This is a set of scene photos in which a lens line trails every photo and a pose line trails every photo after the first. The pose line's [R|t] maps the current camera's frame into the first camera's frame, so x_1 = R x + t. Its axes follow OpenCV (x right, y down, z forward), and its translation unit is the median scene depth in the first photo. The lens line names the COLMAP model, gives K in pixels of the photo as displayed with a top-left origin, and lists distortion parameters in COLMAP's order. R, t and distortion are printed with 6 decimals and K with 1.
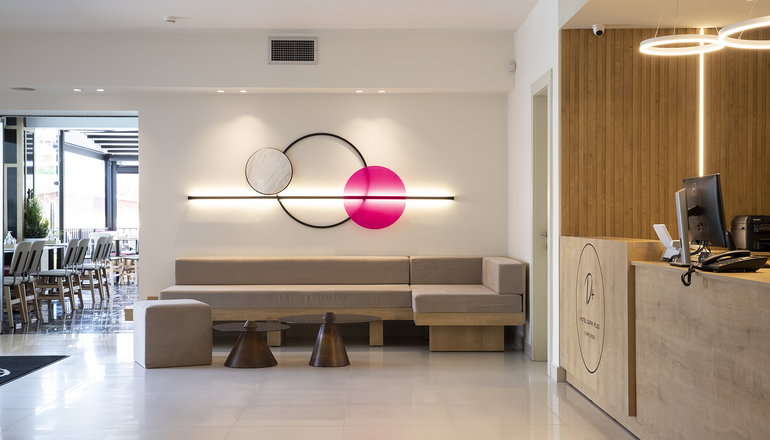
lens RADIAL K [[1049.7, 0, 385.0], [0, 1049.7, 220.0], [0, 0, 1]] dist [0.097394, -0.005514]
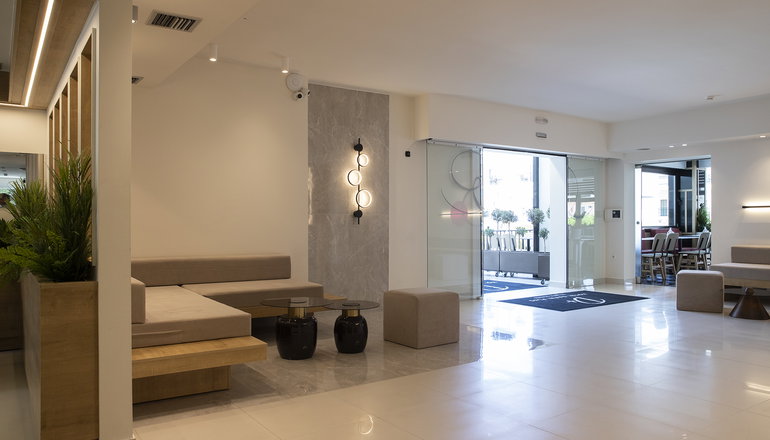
lens RADIAL K [[569.4, 0, 369.3], [0, 569.4, 219.6], [0, 0, 1]] dist [-0.104603, 0.091728]
pose [[0.545658, 0.002259, -0.838005, 0.228848], [-0.005123, 0.999987, -0.000640, 0.000611], [0.837992, 0.004642, 0.545662, 0.100855]]
